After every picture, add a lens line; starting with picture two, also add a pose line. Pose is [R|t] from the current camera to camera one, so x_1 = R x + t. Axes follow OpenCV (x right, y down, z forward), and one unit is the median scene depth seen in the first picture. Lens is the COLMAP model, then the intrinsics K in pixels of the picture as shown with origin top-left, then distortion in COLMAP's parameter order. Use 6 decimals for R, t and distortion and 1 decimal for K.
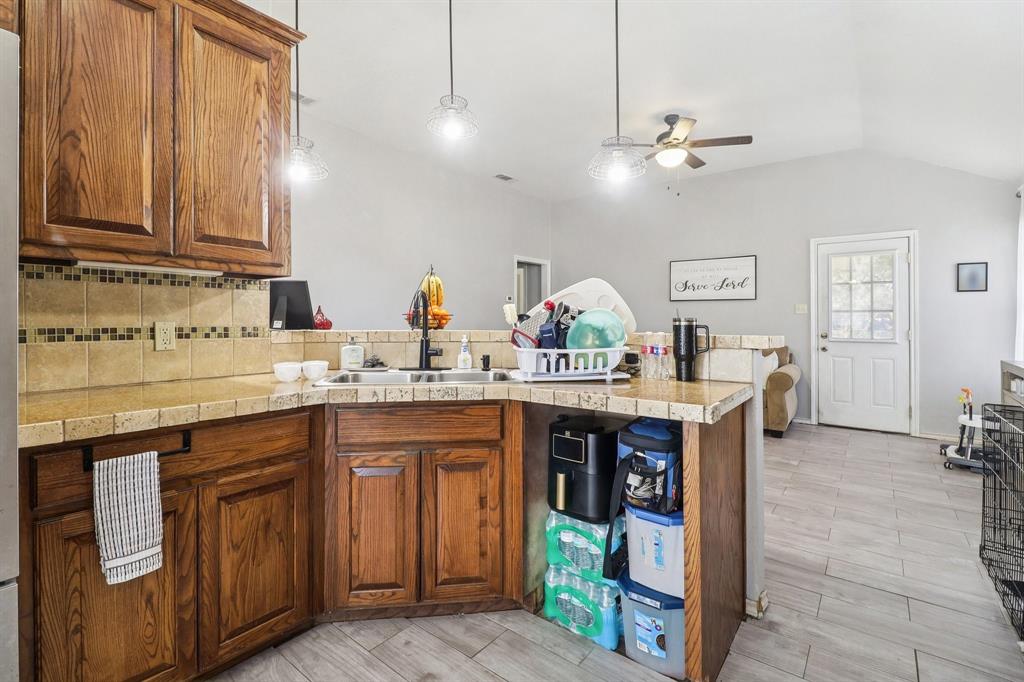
lens RADIAL K [[475.1, 0, 501.7], [0, 475.1, 320.2], [0, 0, 1]] dist [0.008240, 0.002284]
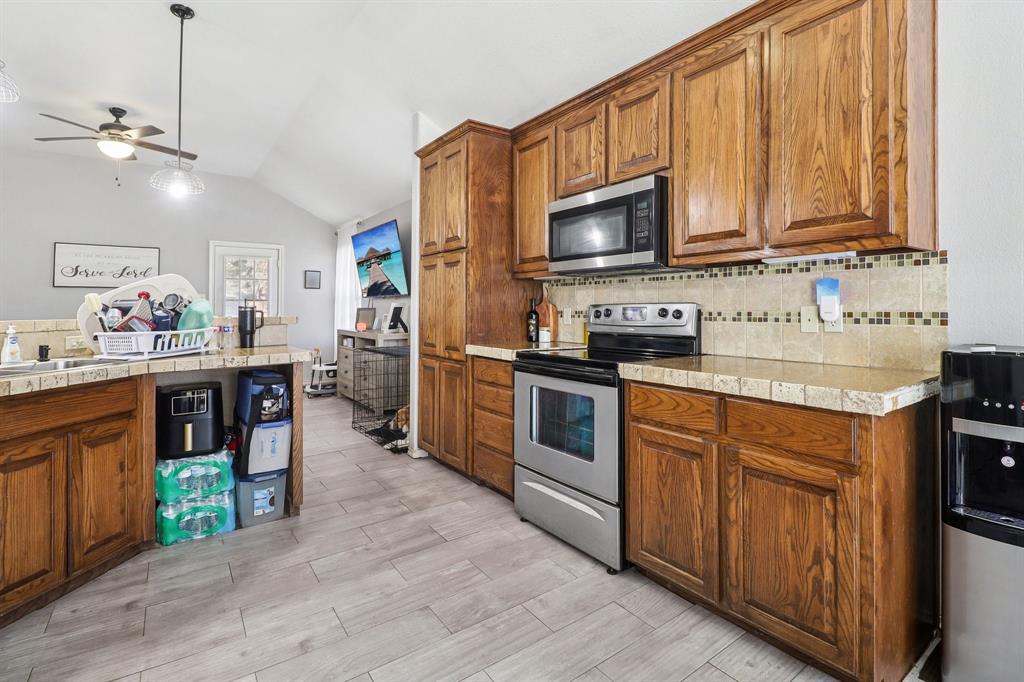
lens RADIAL K [[475.1, 0, 509.6], [0, 475.1, 302.9], [0, 0, 1]] dist [0.008240, 0.002284]
pose [[0.285270, 0.000543, 0.958447, -0.890943], [0.007650, 0.999967, -0.002843, -0.002894], [-0.958417, 0.008144, 0.285256, -0.234367]]
